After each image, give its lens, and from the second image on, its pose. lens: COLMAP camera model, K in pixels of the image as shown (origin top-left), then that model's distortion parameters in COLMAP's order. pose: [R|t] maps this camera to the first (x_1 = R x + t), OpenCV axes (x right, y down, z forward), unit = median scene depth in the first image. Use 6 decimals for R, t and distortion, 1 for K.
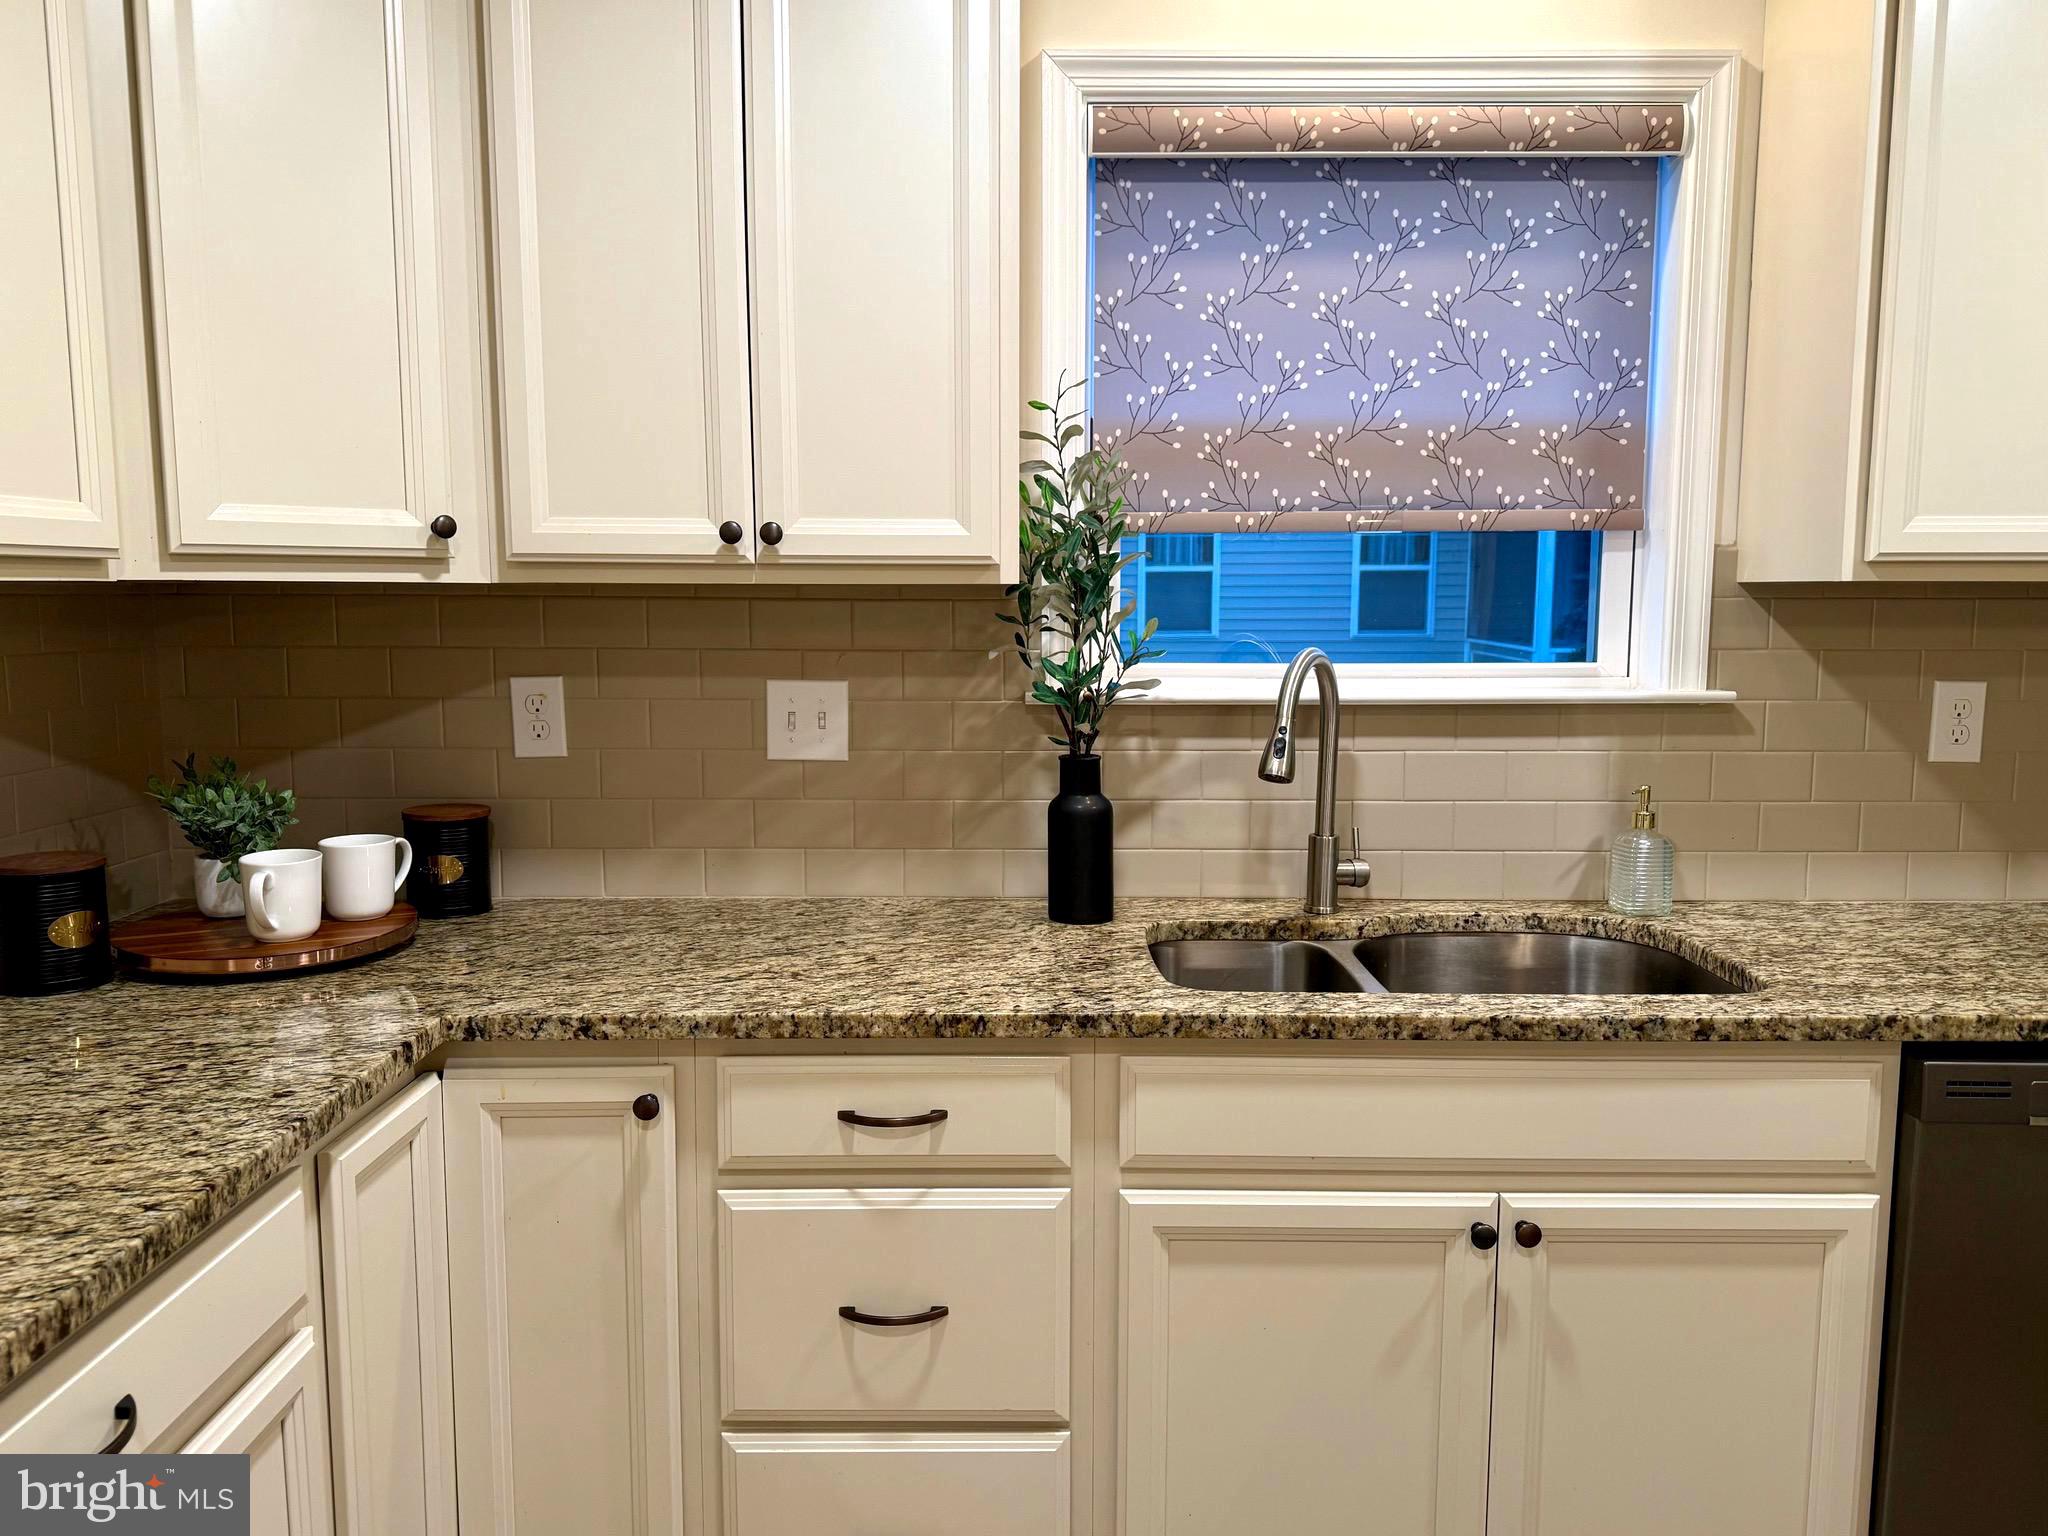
lens RADIAL K [[1514.7, 0, 1031.2], [0, 1514.7, 759.8], [0, 0, 1]] dist [0.043766, -0.014532]
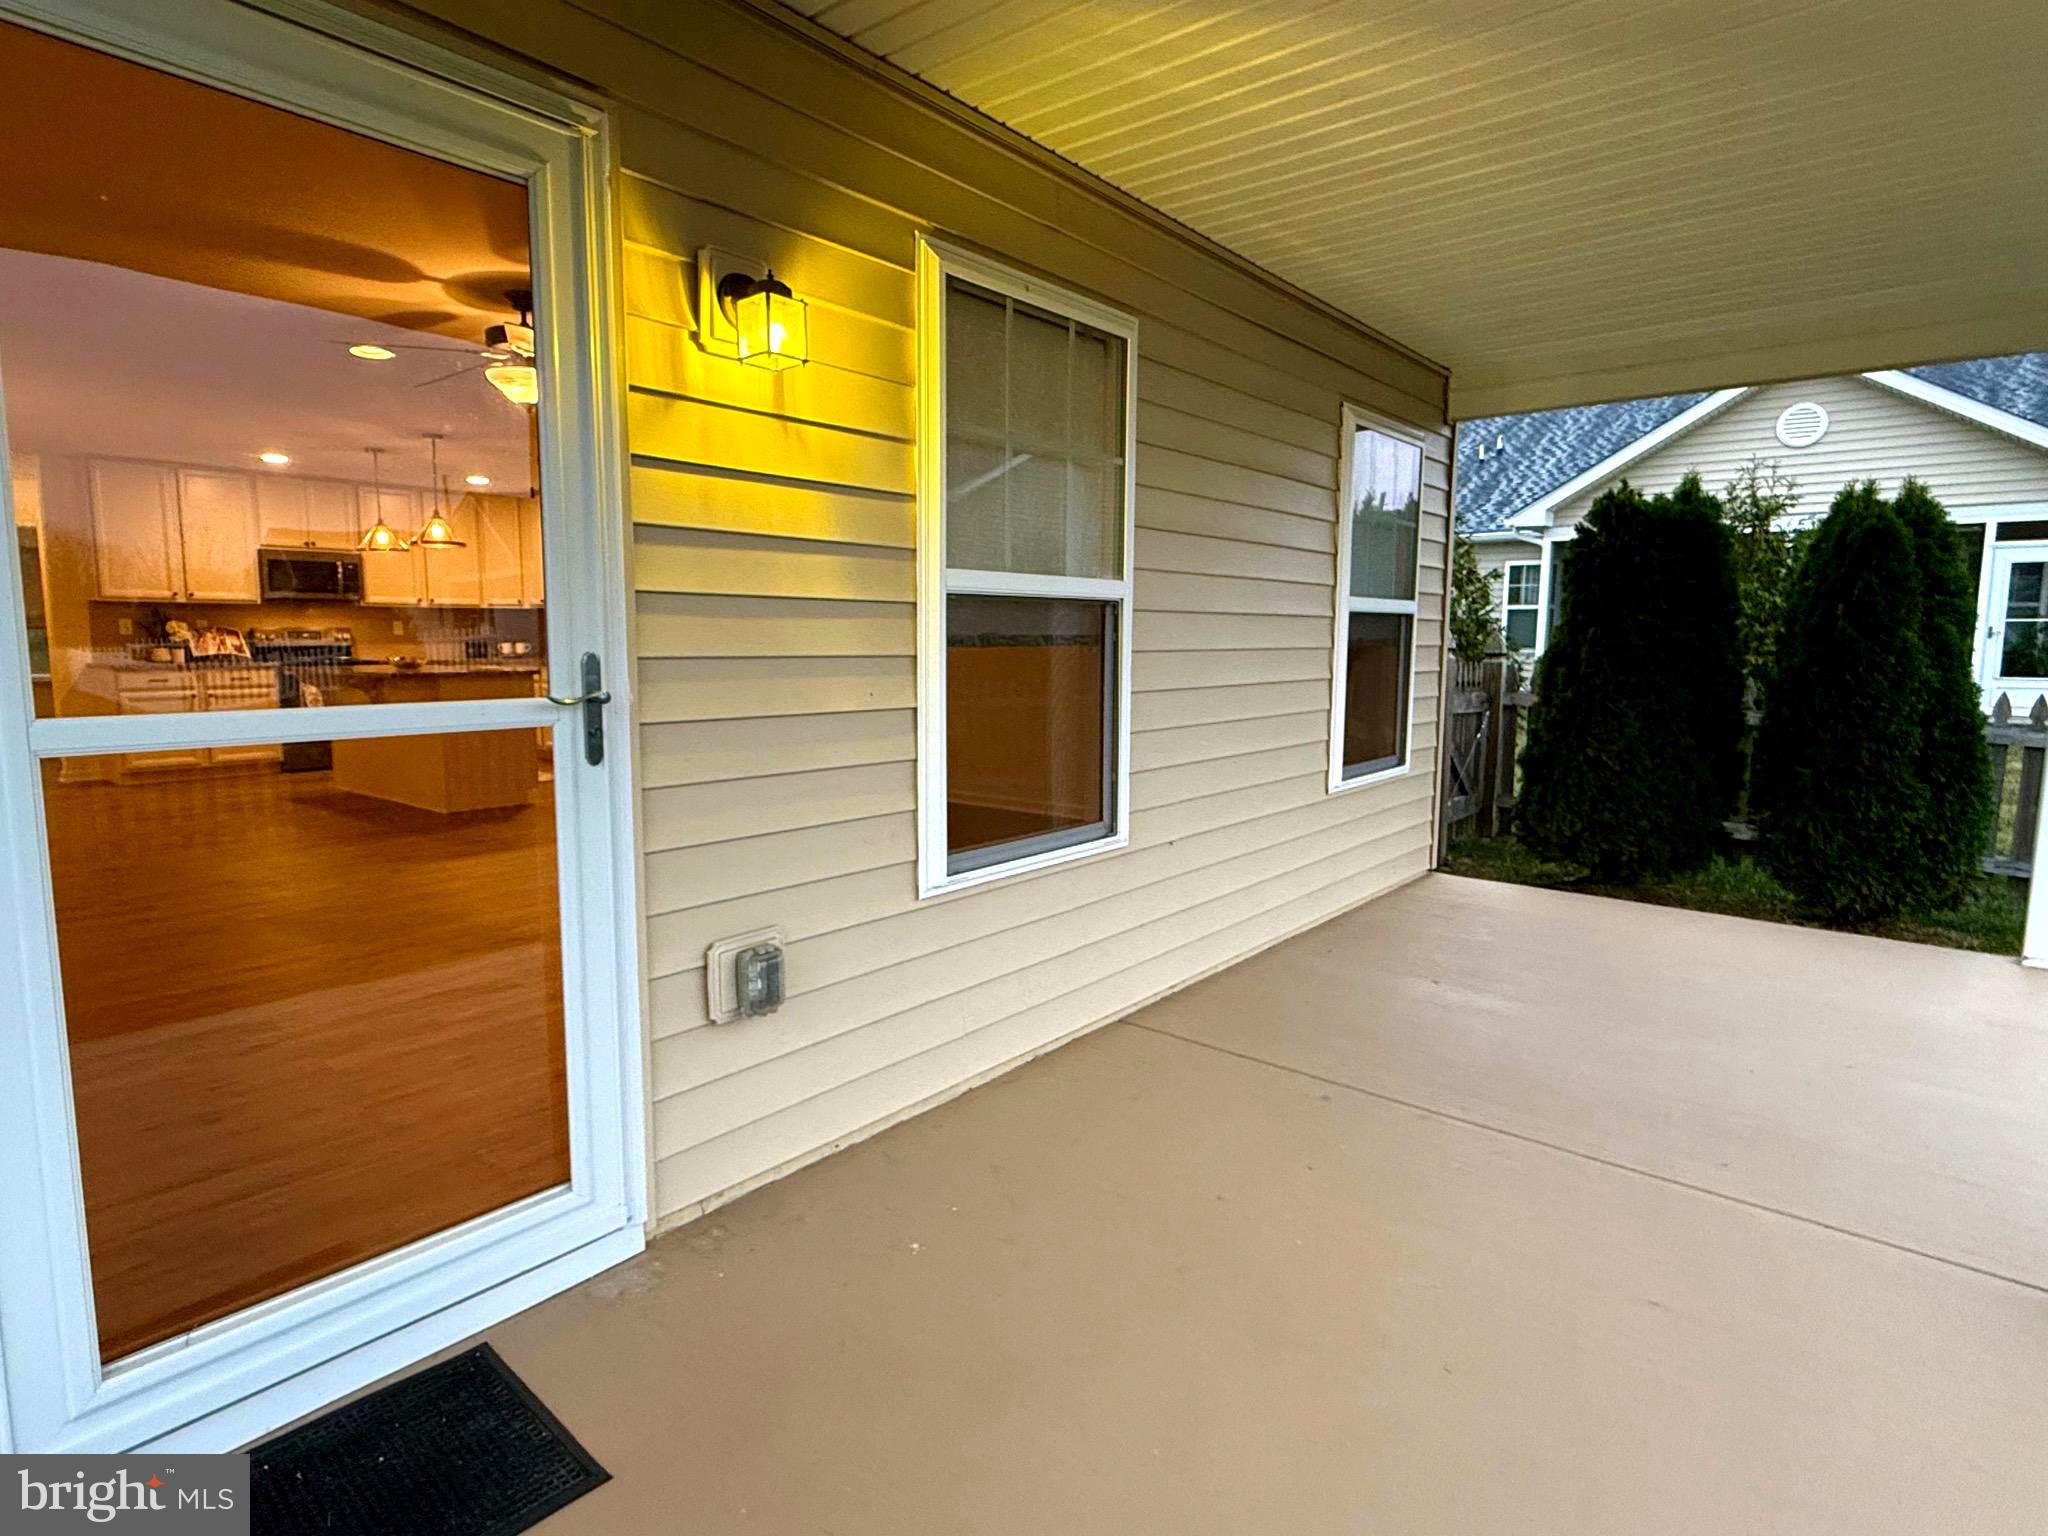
lens RADIAL K [[1148.4, 0, 1064.3], [0, 1148.4, 762.8], [0, 0, 1]] dist [0.001228, -0.001195]
pose [[0.780885, 0.076562, -0.619965, 4.649914], [-0.074888, 0.996777, 0.028770, 0.248129], [0.620169, 0.023962, 0.784102, -1.562302]]
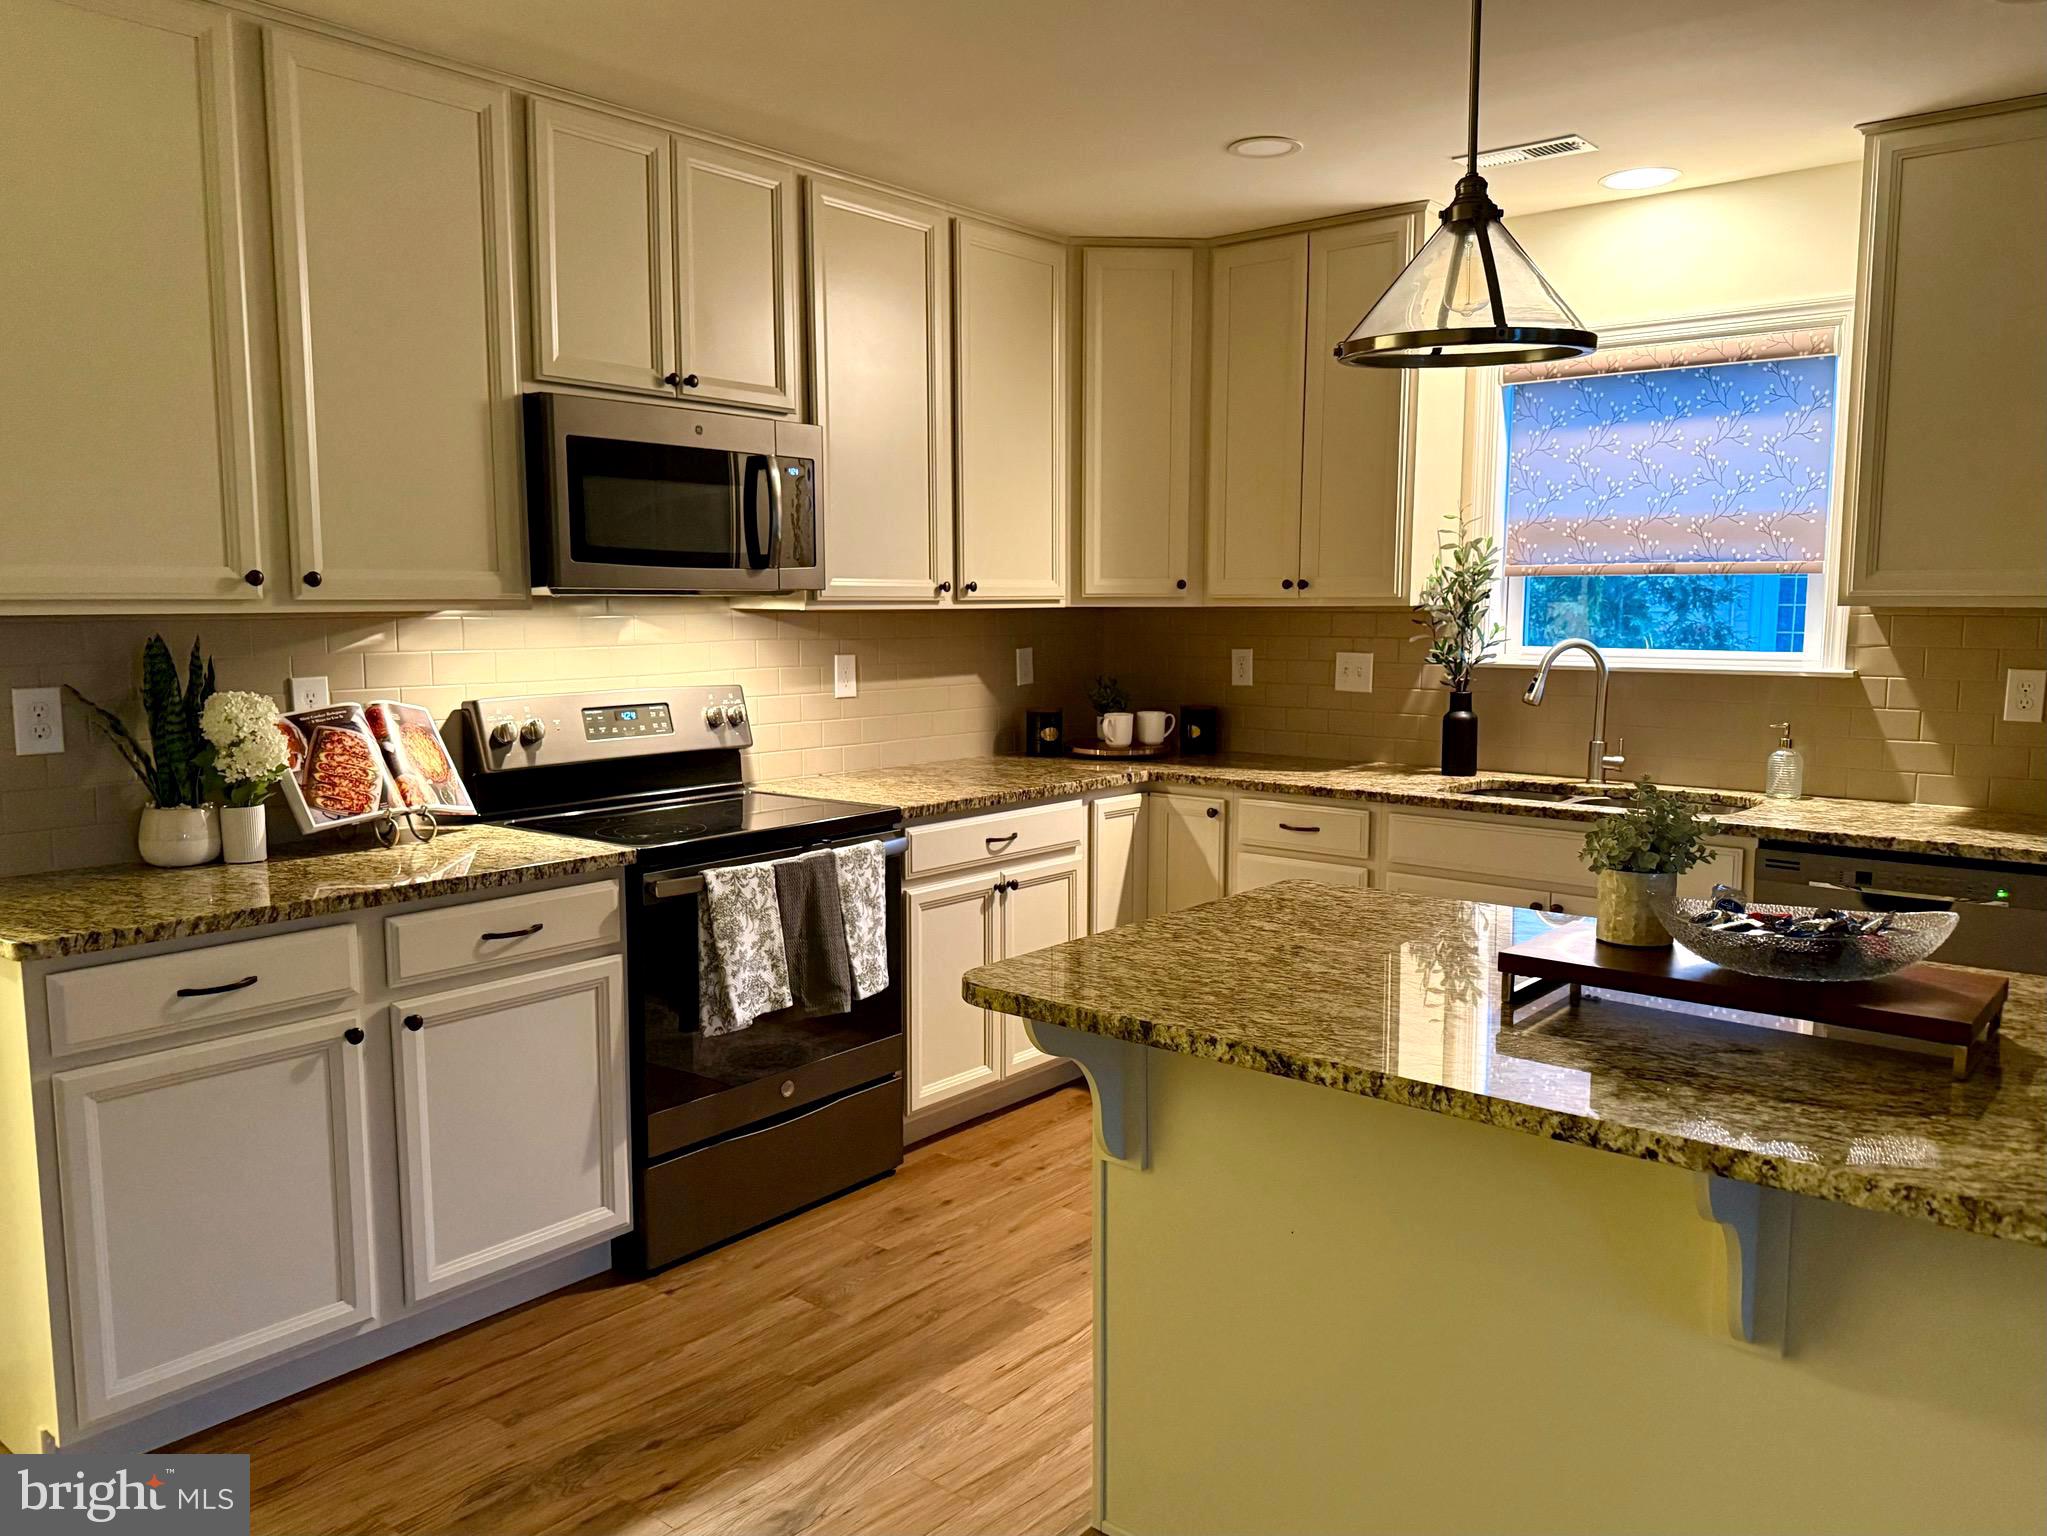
lens RADIAL K [[1533.2, 0, 1049.1], [0, 1533.2, 761.6], [0, 0, 1]] dist [0.075163, -0.093873]
pose [[0.772256, 0.067564, -0.631708, 0.888340], [-0.068670, 0.997381, 0.022725, 0.079043], [0.631589, 0.025830, 0.774873, -0.898677]]
